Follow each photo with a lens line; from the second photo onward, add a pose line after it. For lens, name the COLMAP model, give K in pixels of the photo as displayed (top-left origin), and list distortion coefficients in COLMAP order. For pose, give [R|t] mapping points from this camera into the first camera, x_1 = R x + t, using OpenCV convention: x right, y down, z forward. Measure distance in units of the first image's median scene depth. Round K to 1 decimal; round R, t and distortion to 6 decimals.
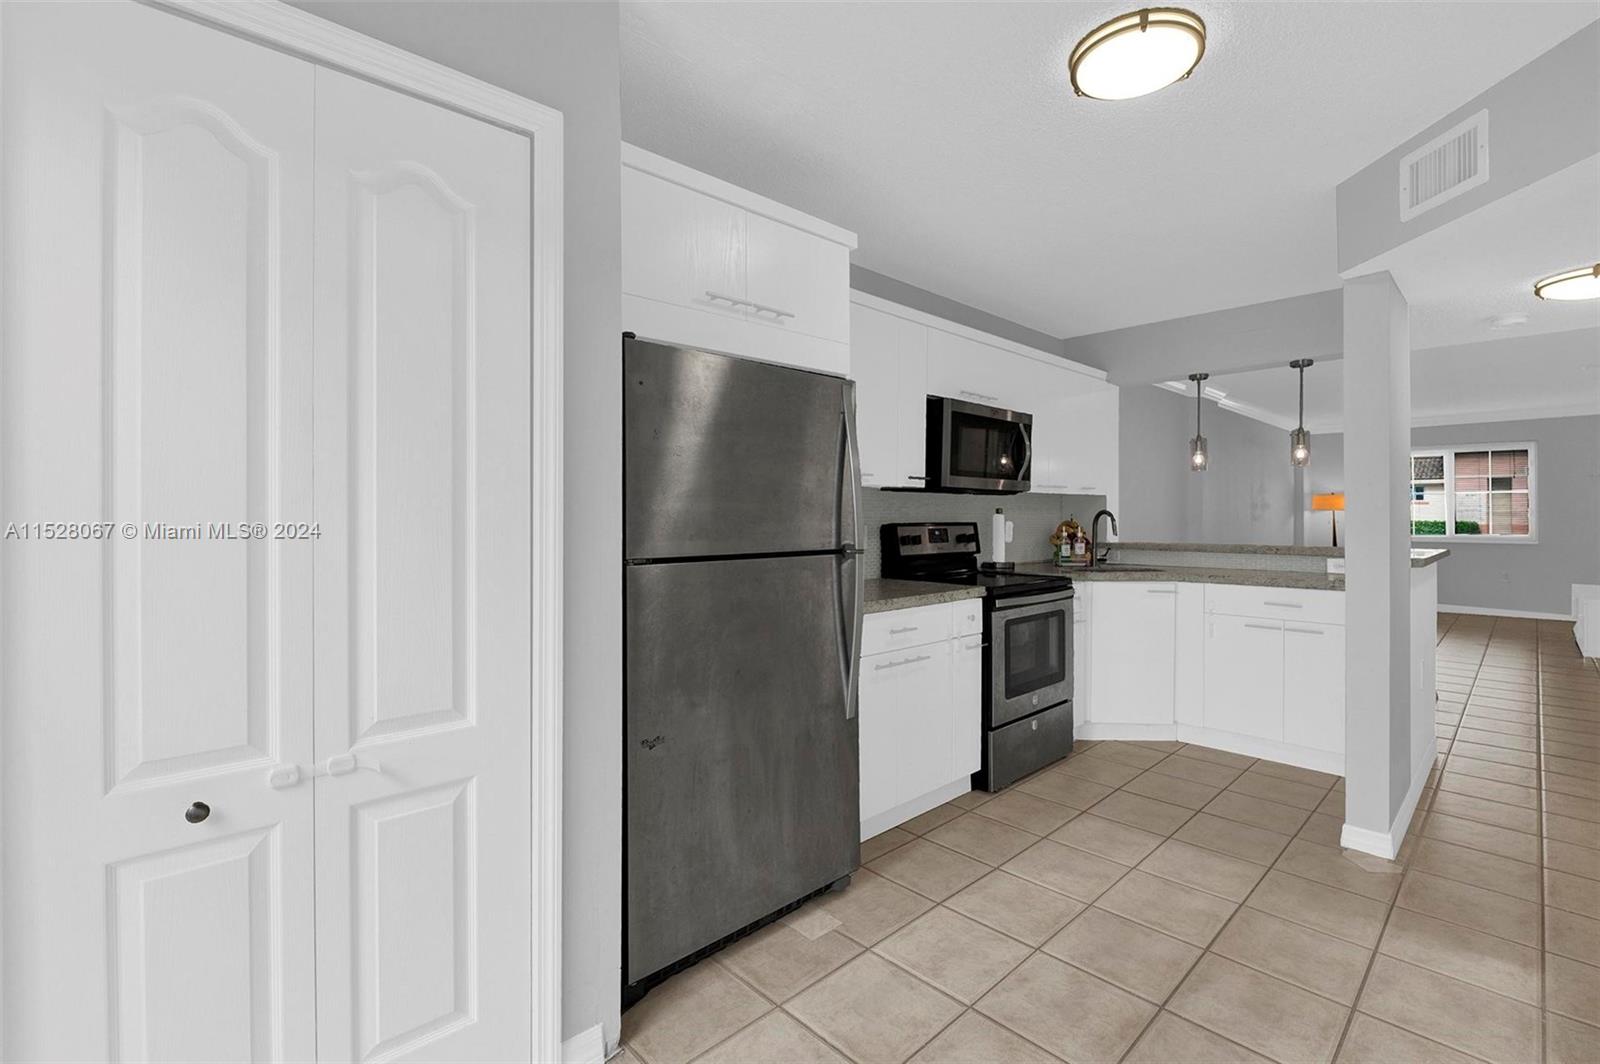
lens RADIAL K [[704.2, 0, 807.1], [0, 704.2, 511.8], [0, 0, 1]] dist [-0.017783, 0.000210]
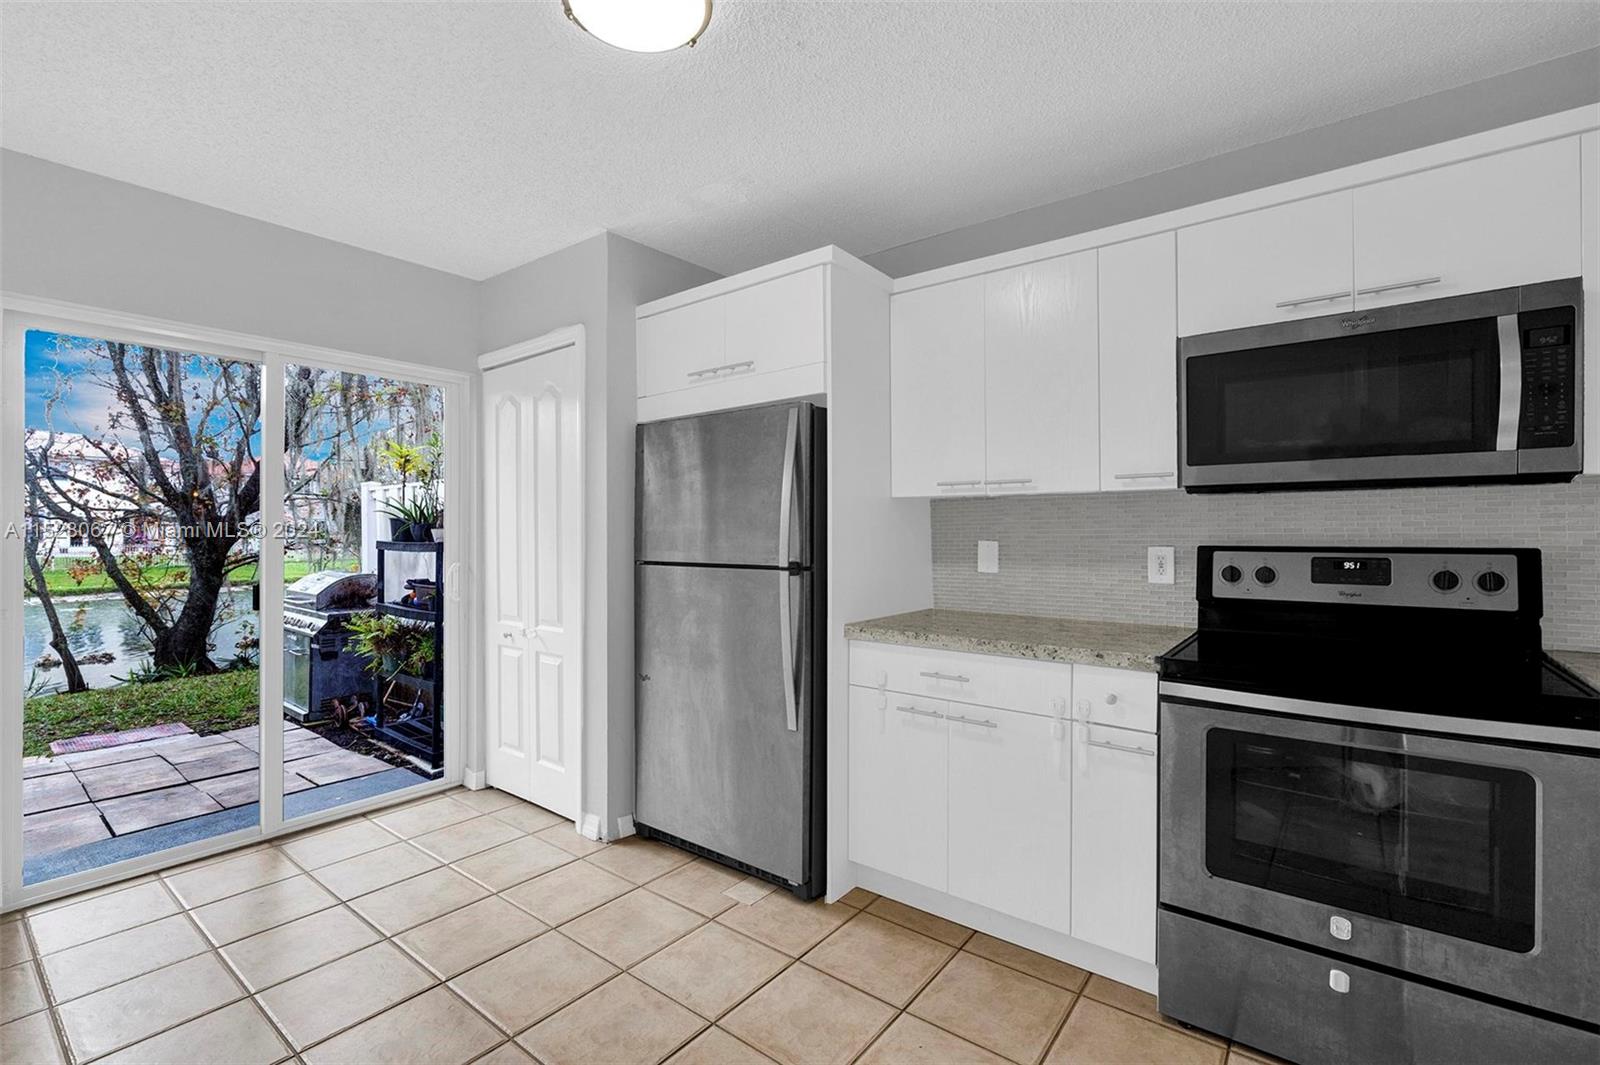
lens RADIAL K [[687.9, 0, 782.3], [0, 687.9, 529.1], [0, 0, 1]] dist [-0.010991, -0.000537]
pose [[0.150995, -0.007044, -0.988509, 0.639518], [0.006659, 0.999959, -0.006108, 0.002630], [0.988512, -0.005661, 0.151036, 0.504125]]
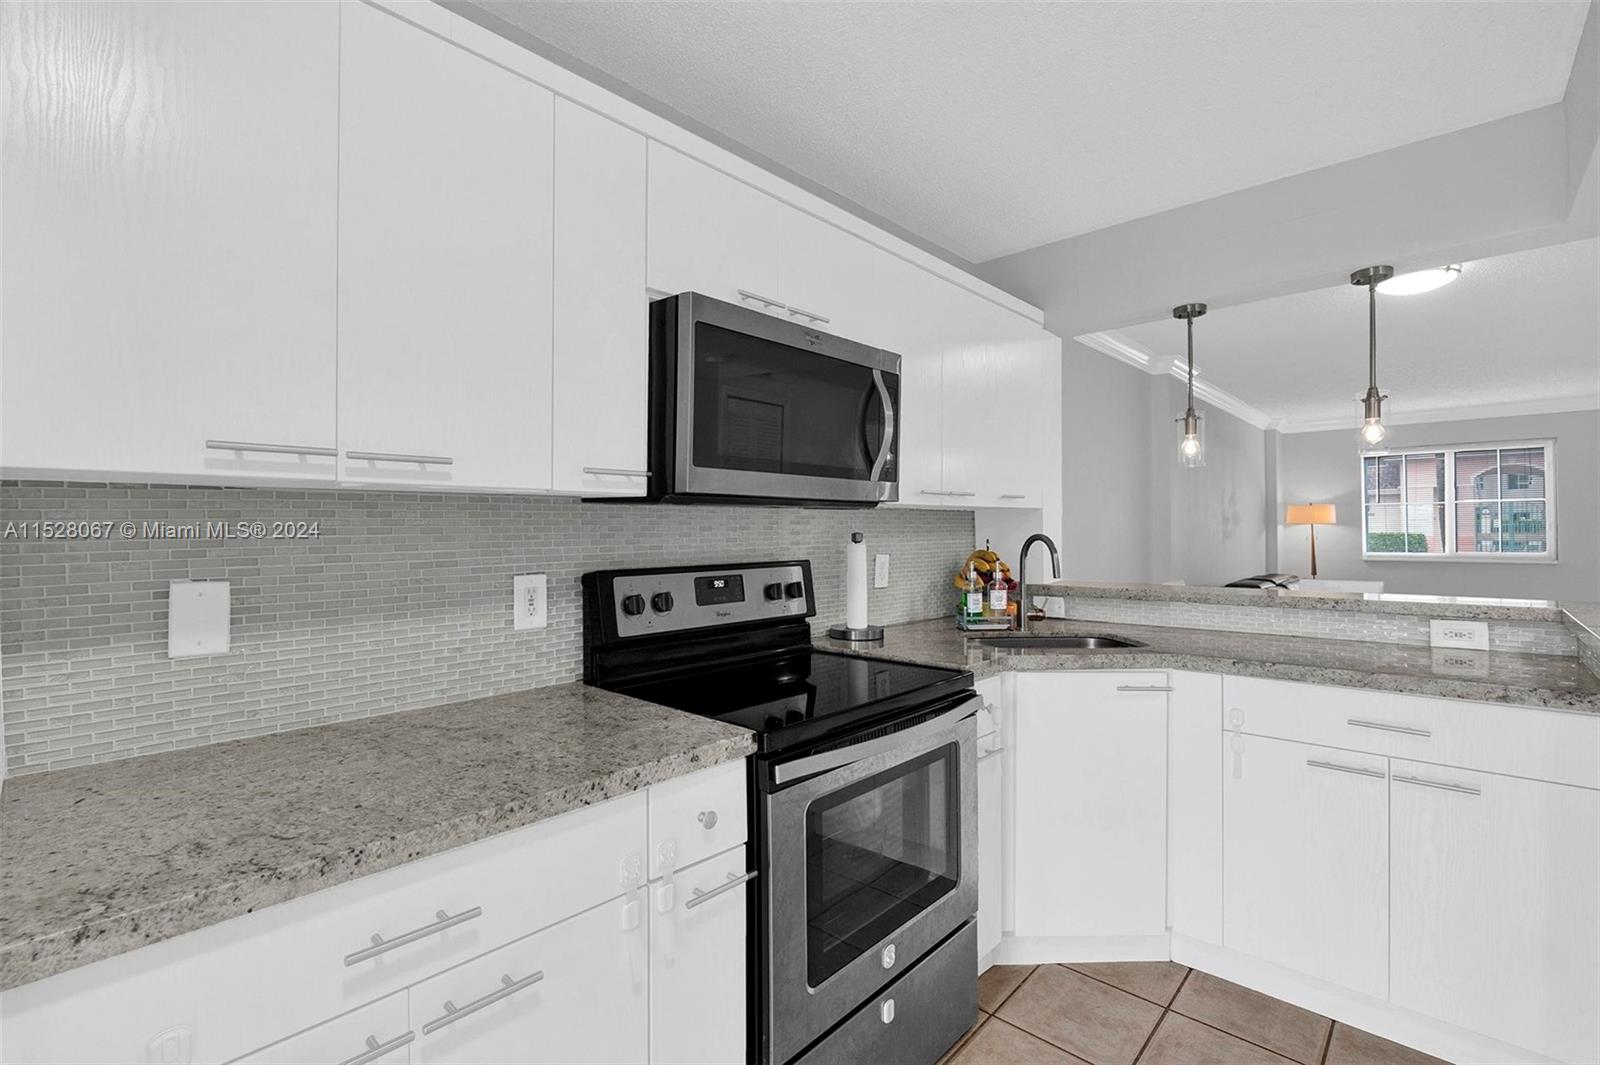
lens RADIAL K [[733.7, 0, 800.0], [0, 733.7, 532.5], [0, 0, 1]] dist [0.000870, -0.000664]
pose [[0.996949, -0.007799, 0.077665, 0.206044], [0.007146, 0.999937, 0.008685, -0.011965], [-0.077728, -0.008103, 0.996942, 0.470425]]
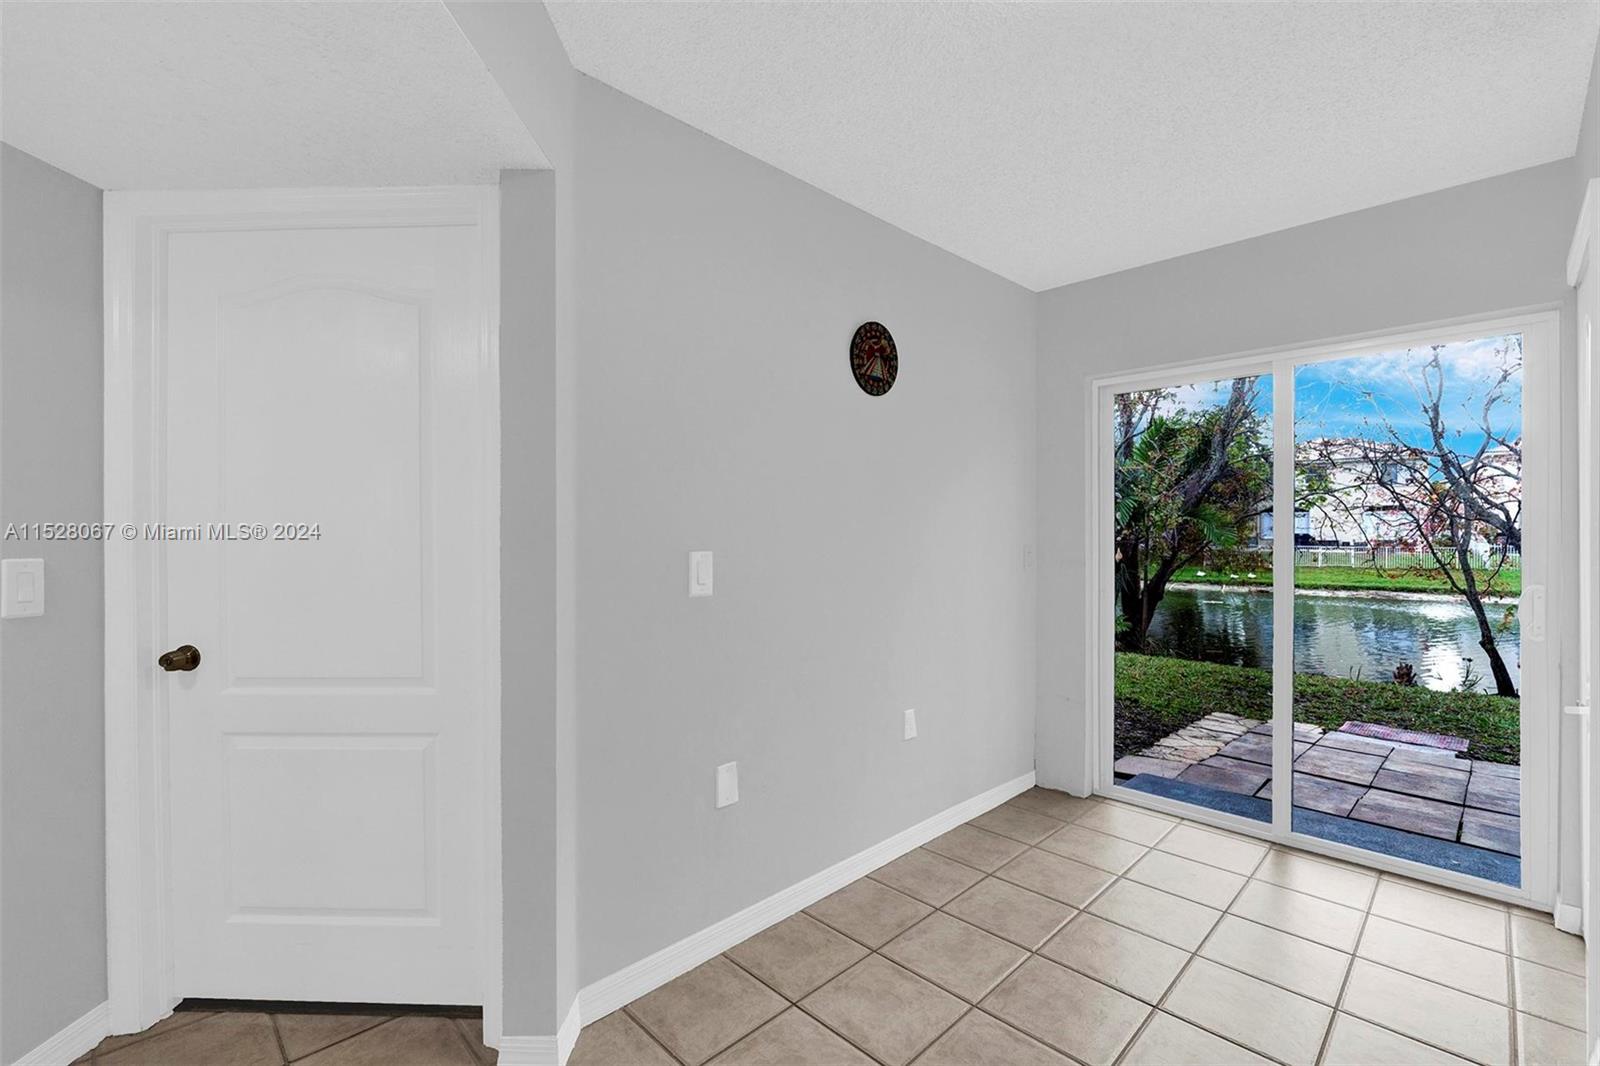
lens RADIAL K [[708.6, 0, 794.0], [0, 708.6, 536.4], [0, 0, 1]] dist [-0.002669, -0.000753]
pose [[-0.999597, 0.001092, -0.028358, 0.357401], [0.001198, 0.999992, -0.003739, 0.000322], [0.028353, -0.003771, -0.999591, 0.831891]]
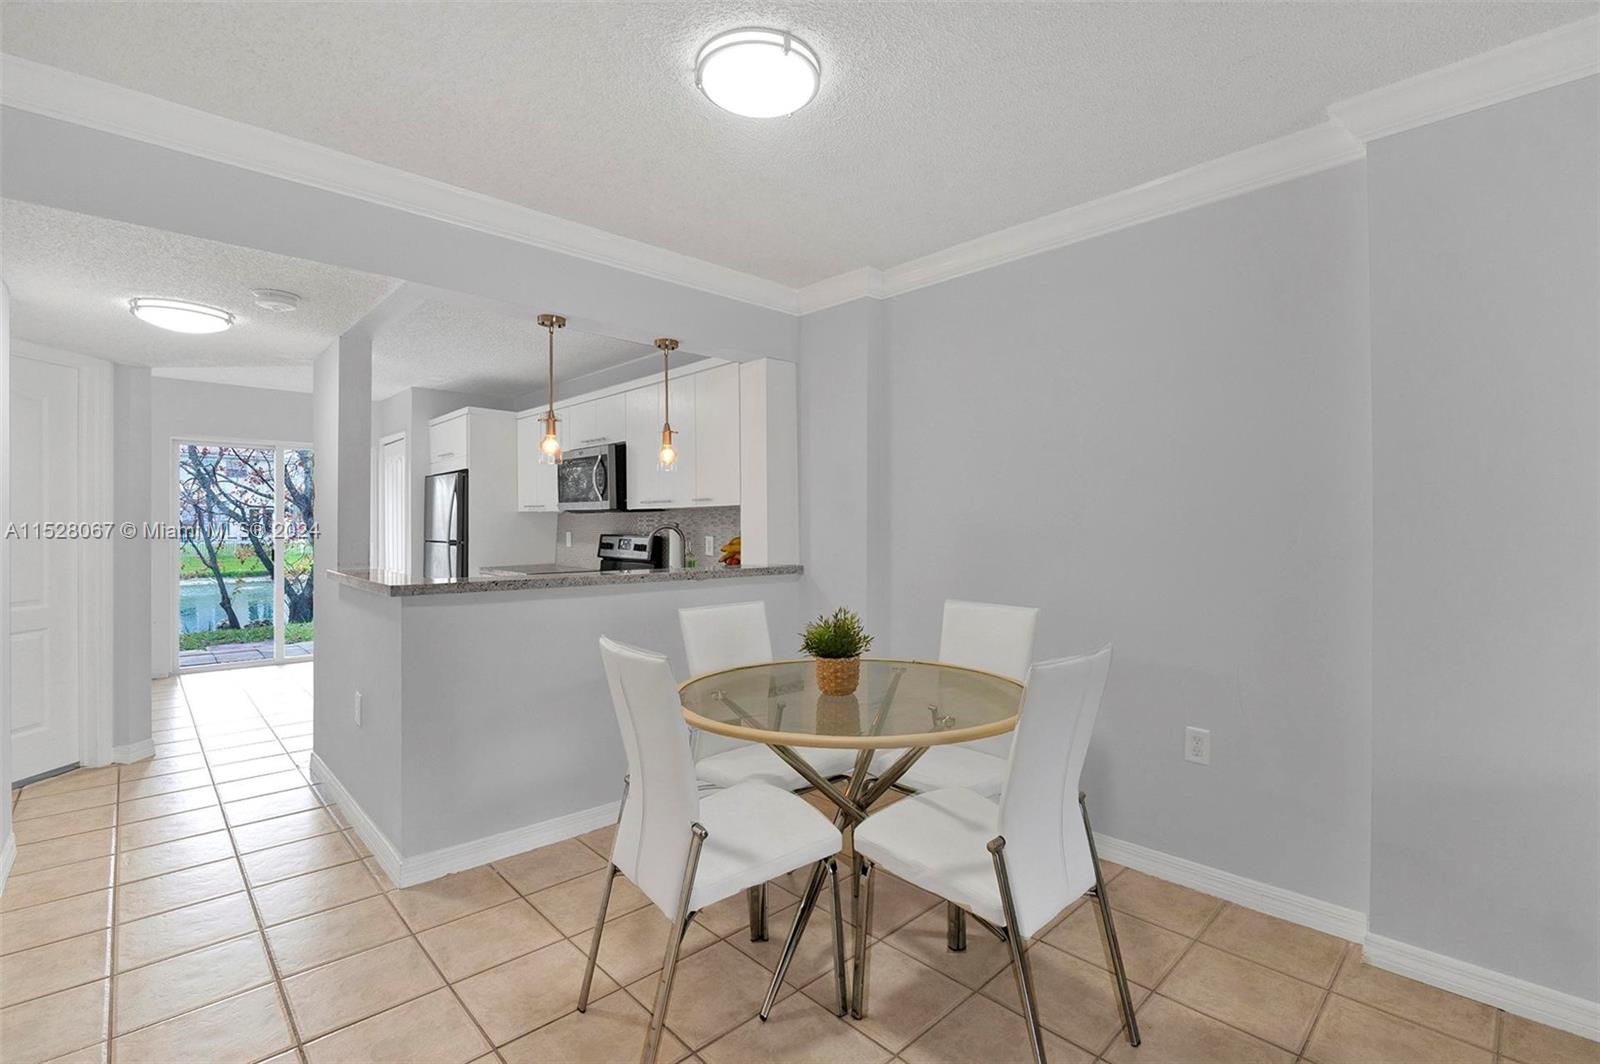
lens RADIAL K [[733.7, 0, 800.0], [0, 733.7, 532.0], [0, 0, 1]] dist [0.000870, -0.000664]
pose [[-0.018671, 0.007740, -0.999796, 1.591513], [0.001746, 0.999969, 0.007709, 0.000619], [0.999824, -0.001601, -0.018684, 1.377866]]
